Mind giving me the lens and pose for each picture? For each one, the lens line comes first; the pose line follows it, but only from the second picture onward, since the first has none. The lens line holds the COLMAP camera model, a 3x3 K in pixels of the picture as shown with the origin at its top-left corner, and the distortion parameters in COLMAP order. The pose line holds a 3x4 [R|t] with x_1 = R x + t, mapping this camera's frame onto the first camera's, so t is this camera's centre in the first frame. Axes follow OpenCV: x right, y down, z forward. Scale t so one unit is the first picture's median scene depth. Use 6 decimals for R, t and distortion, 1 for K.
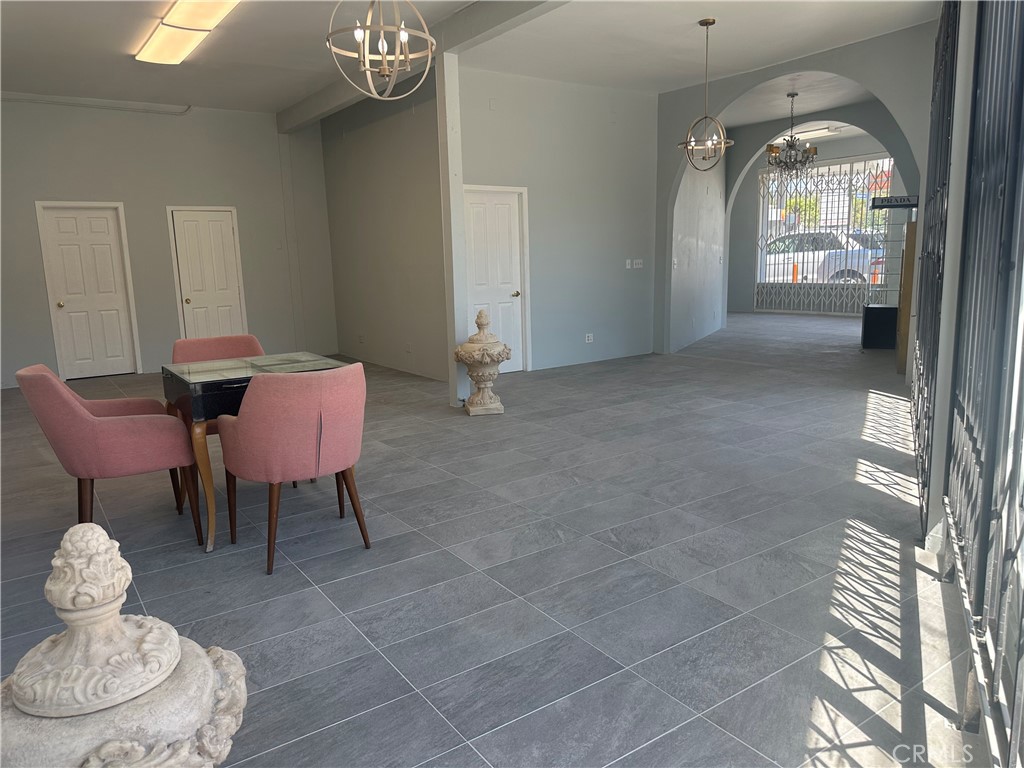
lens RADIAL K [[722.8, 0, 511.5], [0, 722.8, 377.3], [0, 0, 1]] dist [0.064455, -0.066907]
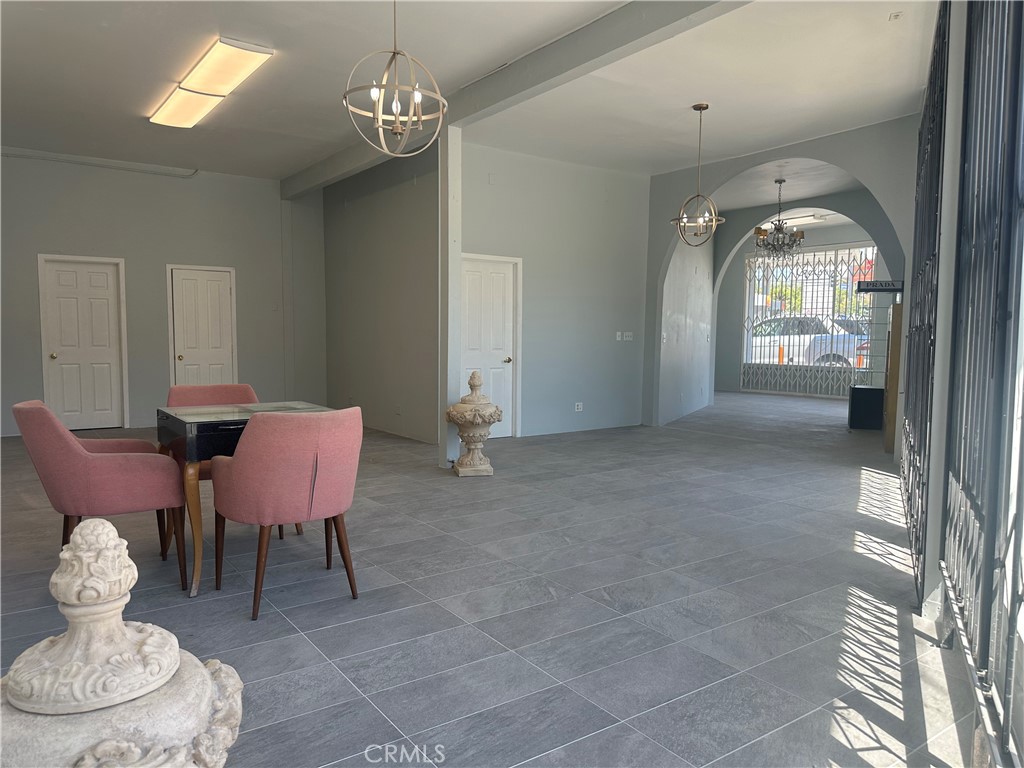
lens RADIAL K [[722.8, 0, 502.7], [0, 722.8, 387.3], [0, 0, 1]] dist [0.064455, -0.066907]
pose [[0.999354, 0.035287, 0.006830, -0.010961], [-0.034523, 0.995274, -0.090758, 0.023515], [-0.010001, 0.090463, 0.995850, -0.002697]]
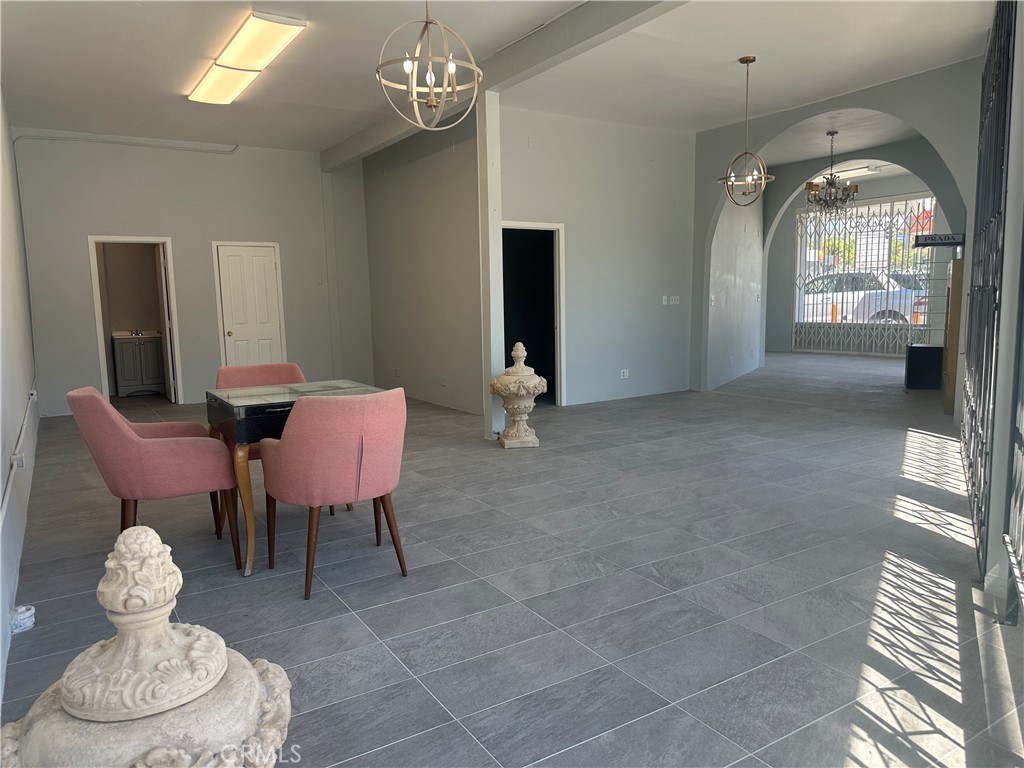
lens RADIAL K [[722.8, 0, 511.2], [0, 722.8, 385.8], [0, 0, 1]] dist [0.064455, -0.066907]
pose [[0.998967, 0.012910, -0.043559, -0.008706], [-0.014744, 0.999006, -0.042060, 0.010789], [0.042973, 0.042659, 0.998165, 0.004827]]
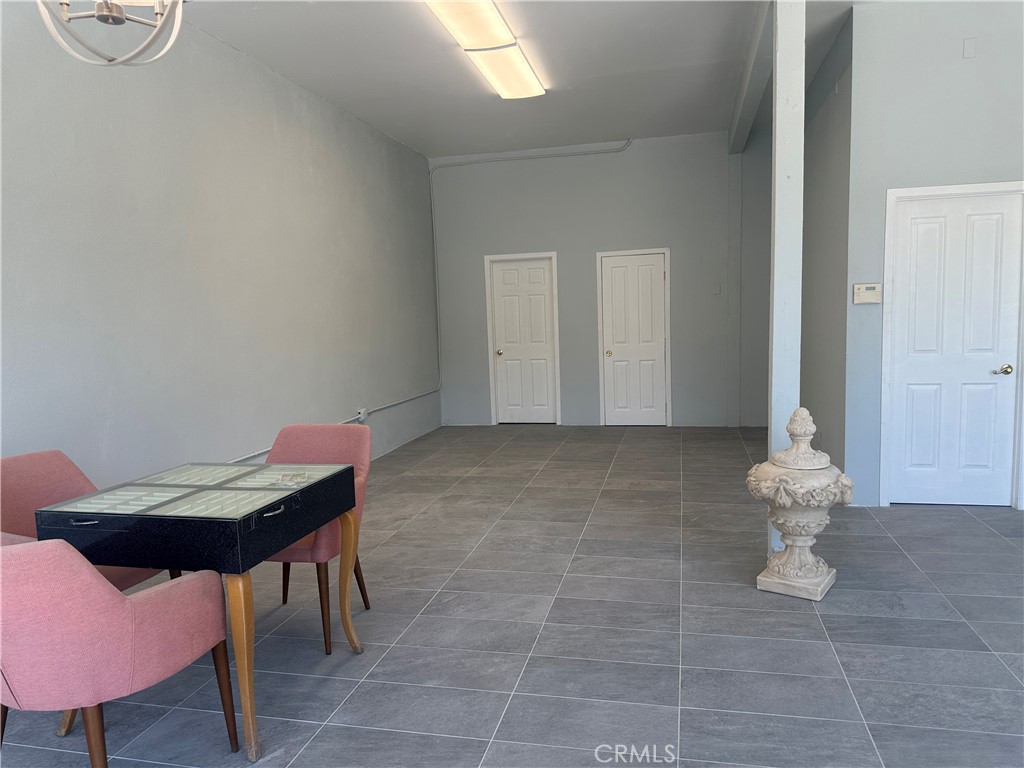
lens RADIAL K [[722.8, 0, 509.3], [0, 722.8, 394.2], [0, 0, 1]] dist [0.064455, -0.066907]
pose [[0.673943, 0.088087, -0.733513, 0.279313], [-0.104913, 0.994215, 0.023001, -0.118034], [0.731296, 0.061454, 0.679286, 0.560915]]
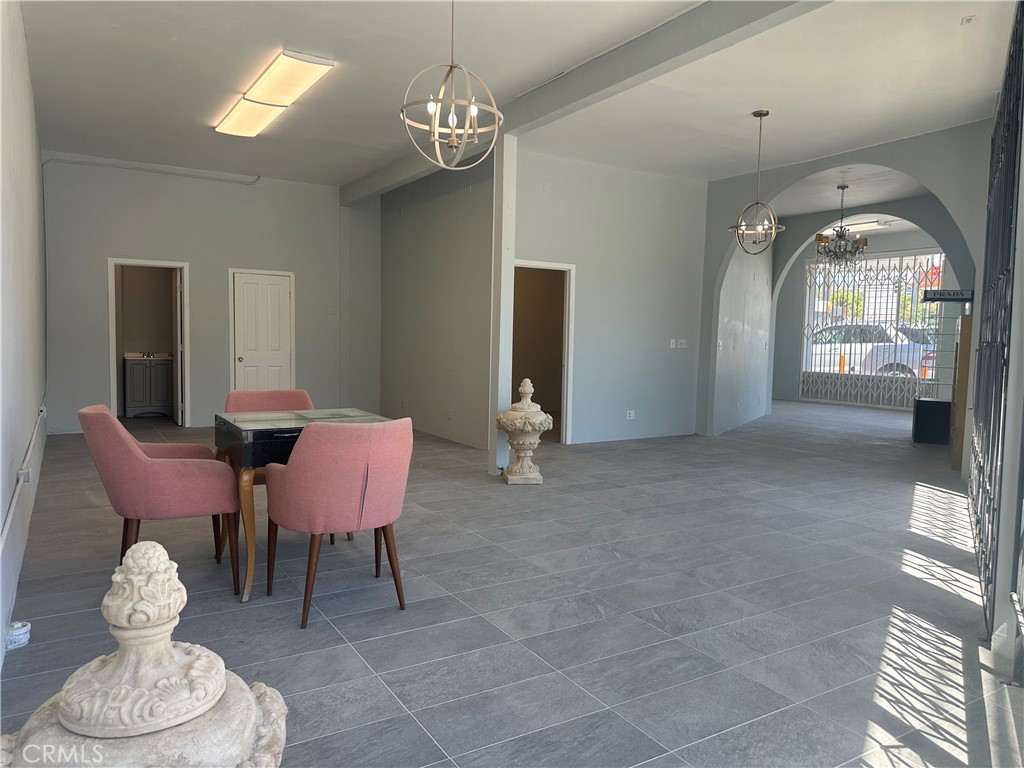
lens RADIAL K [[722.8, 0, 510.4], [0, 722.8, 381.0], [0, 0, 1]] dist [0.064455, -0.066907]
pose [[0.997191, 0.051677, -0.054225, -0.010682], [-0.056891, 0.993409, -0.099503, 0.013221], [0.048726, 0.102309, 0.993559, 0.000934]]
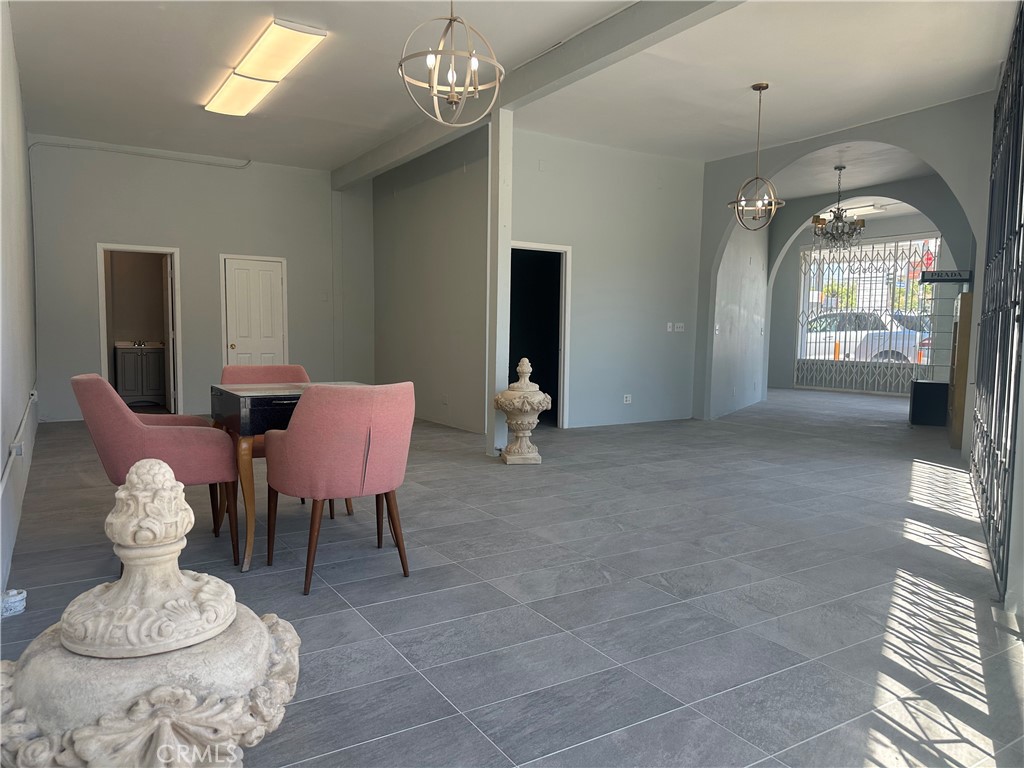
lens RADIAL K [[722.8, 0, 506.8], [0, 722.8, 389.7], [0, 0, 1]] dist [0.064455, -0.066907]
pose [[0.997878, 0.045015, -0.047053, -0.020469], [-0.048817, 0.995350, -0.083038, 0.041851], [0.043096, 0.085158, 0.995435, 0.016812]]
